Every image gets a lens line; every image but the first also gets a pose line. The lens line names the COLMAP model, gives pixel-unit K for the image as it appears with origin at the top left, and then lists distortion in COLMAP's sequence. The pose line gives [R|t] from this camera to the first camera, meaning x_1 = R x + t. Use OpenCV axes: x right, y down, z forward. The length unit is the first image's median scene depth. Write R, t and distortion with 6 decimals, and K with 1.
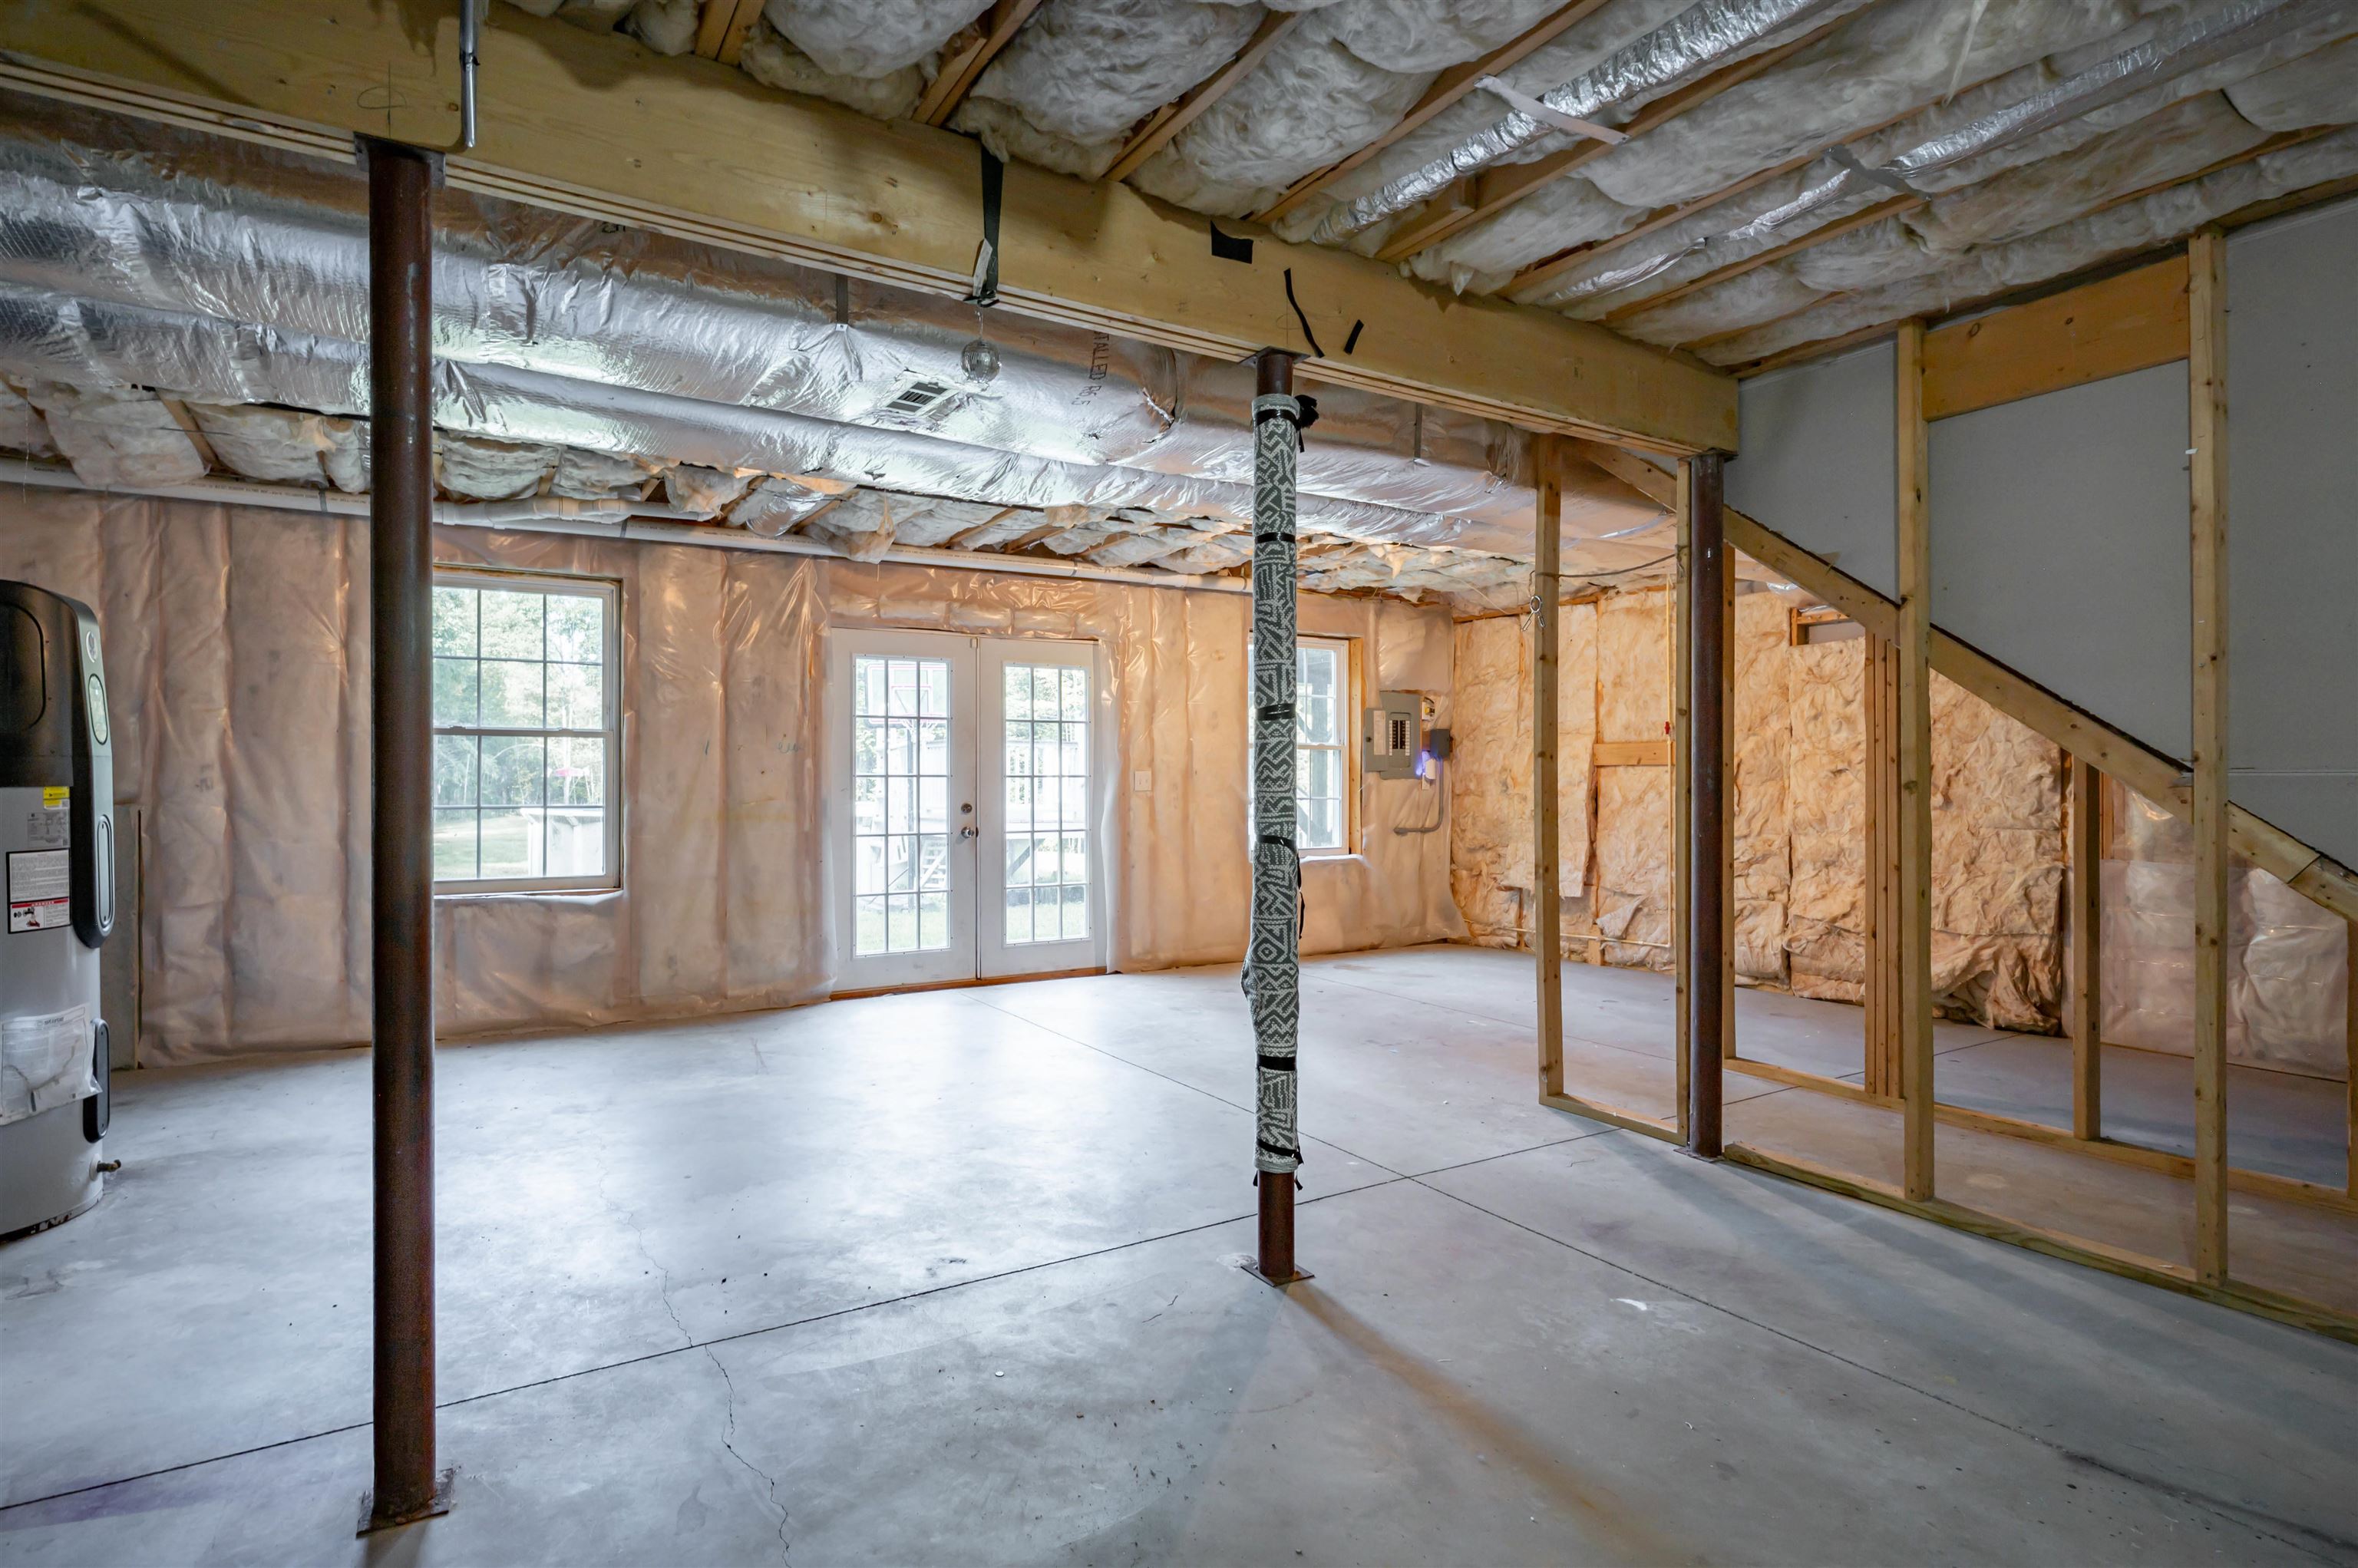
lens RADIAL K [[1189.2, 0, 1113.9], [0, 1189.2, 779.9], [0, 0, 1]] dist [0.002406, 0.000215]
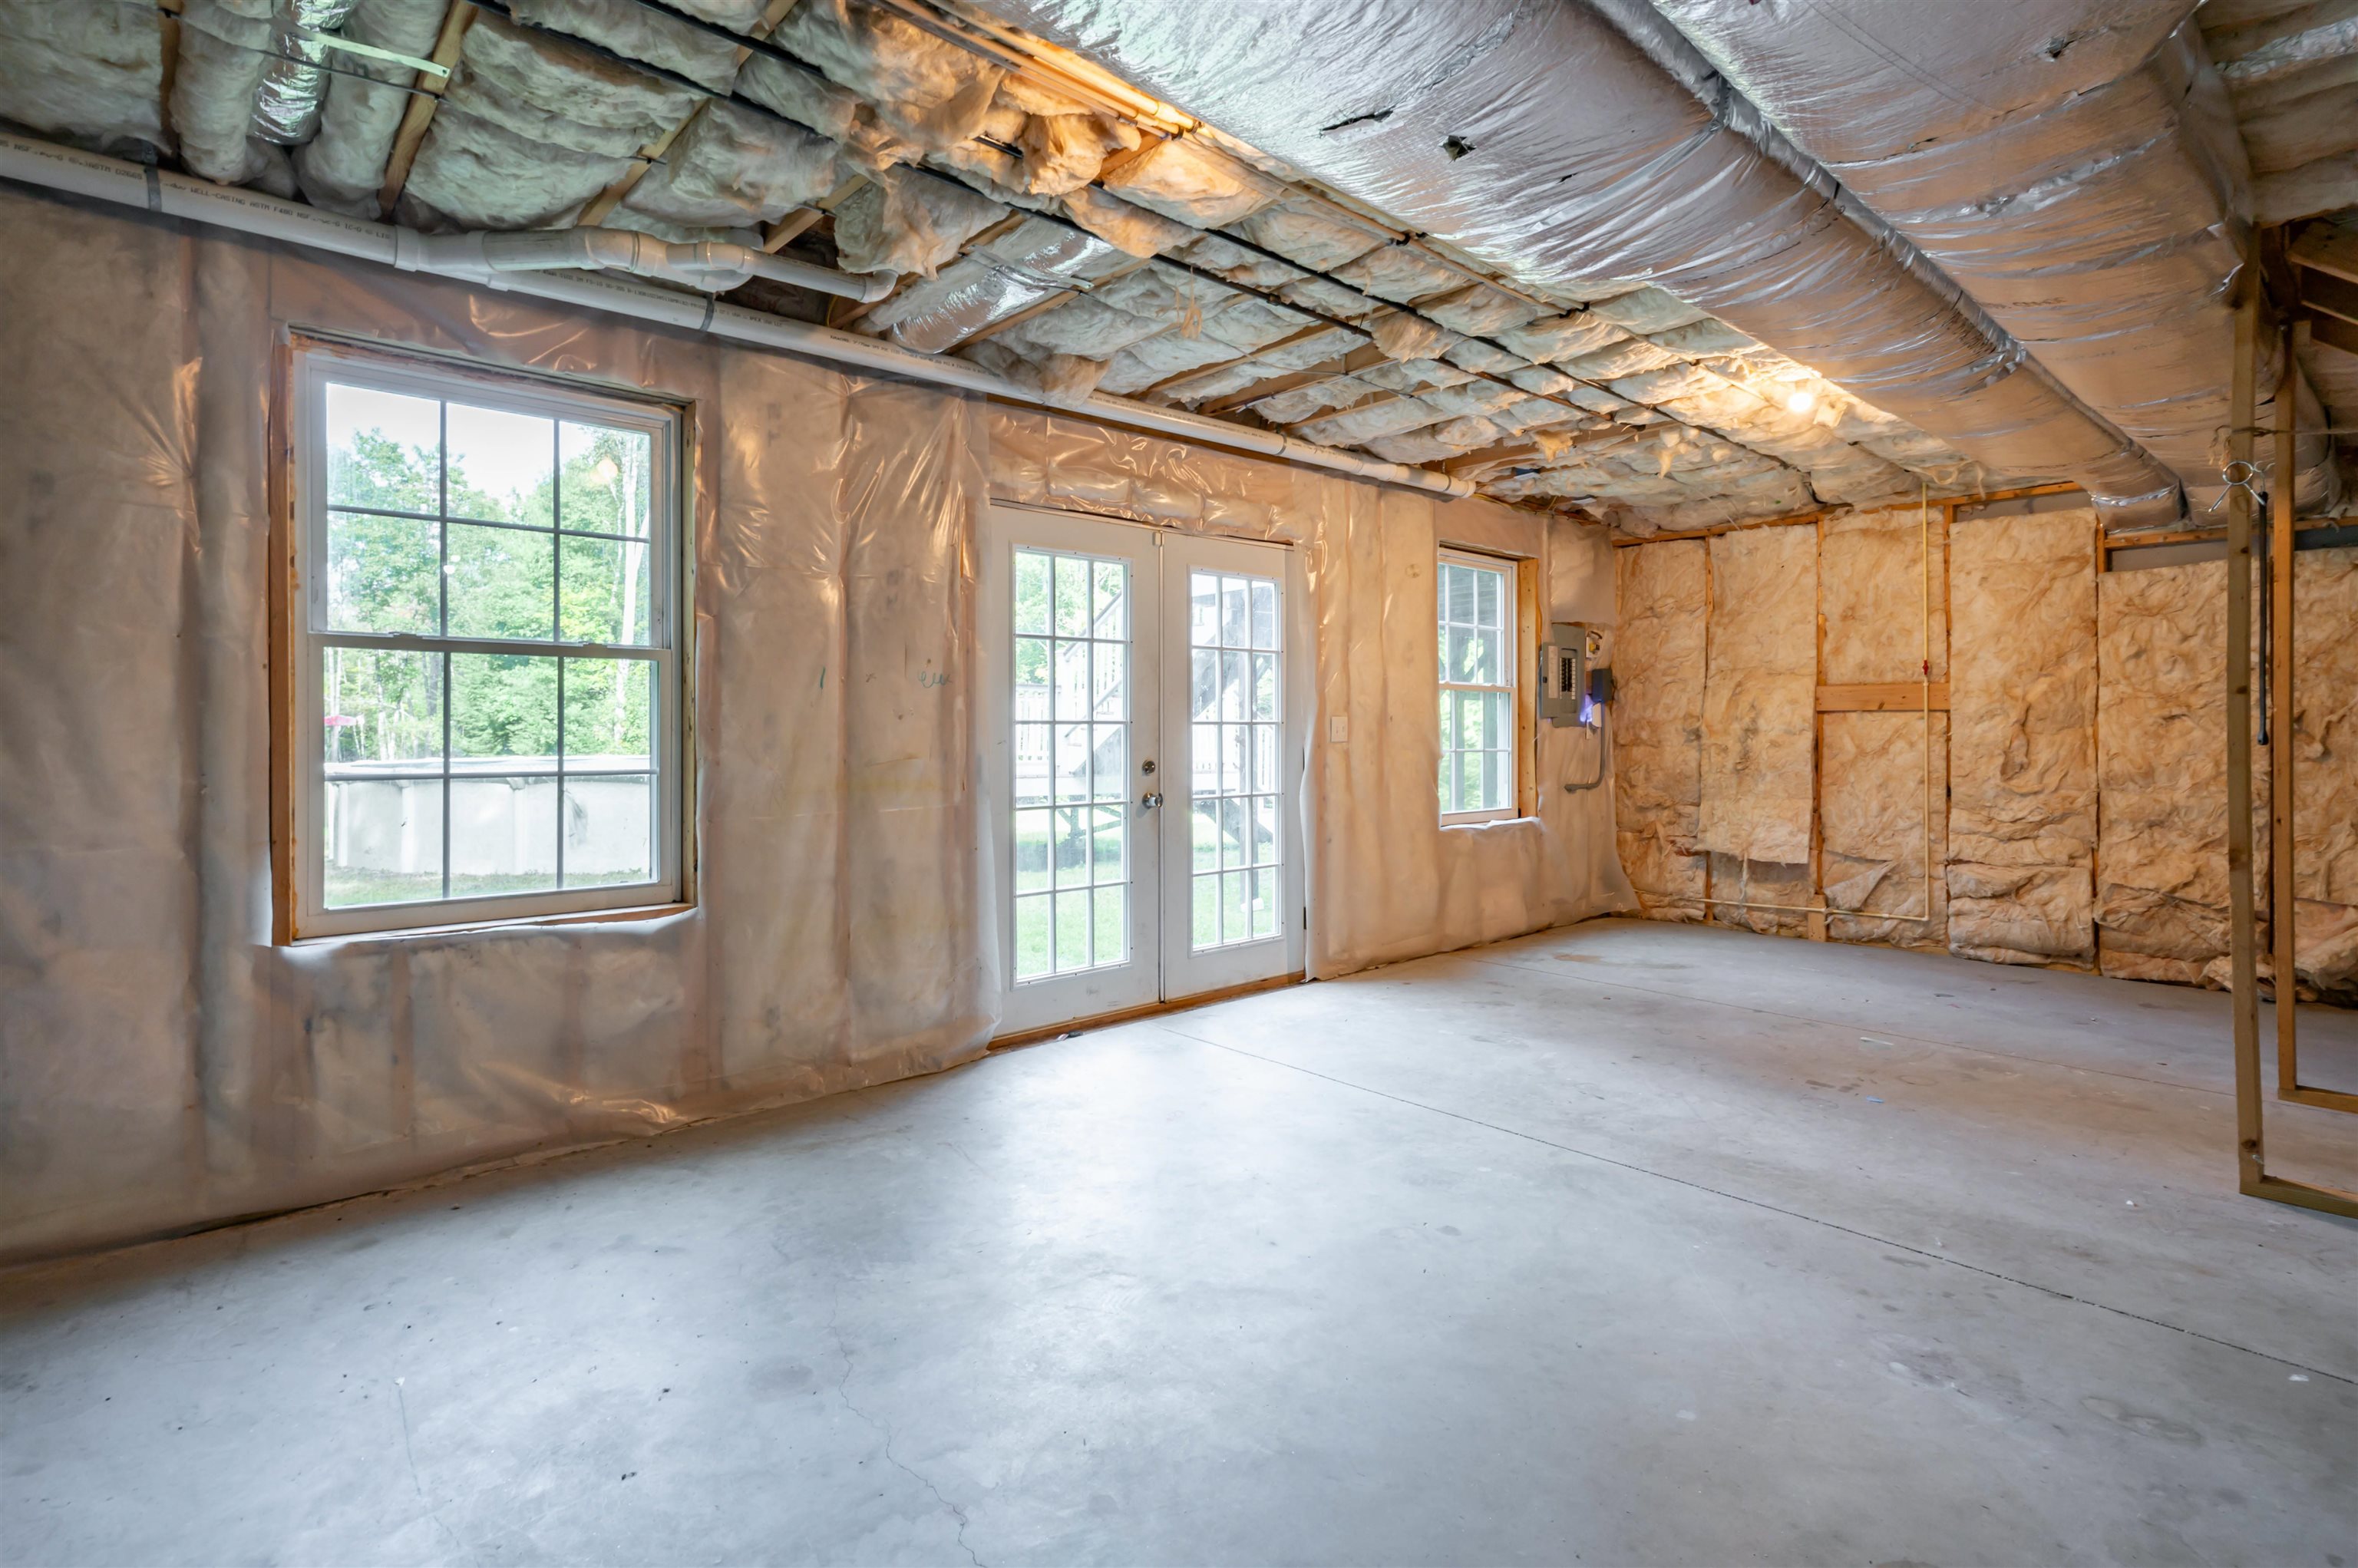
lens RADIAL K [[1134.2, 0, 1162.4], [0, 1134.2, 730.9], [0, 0, 1]] dist [0.000445, 0.001372]
pose [[0.976516, -0.001120, 0.215442, -0.274179], [0.000739, 0.999998, 0.001847, 0.000525], [-0.215444, -0.001644, 0.976515, 0.338779]]
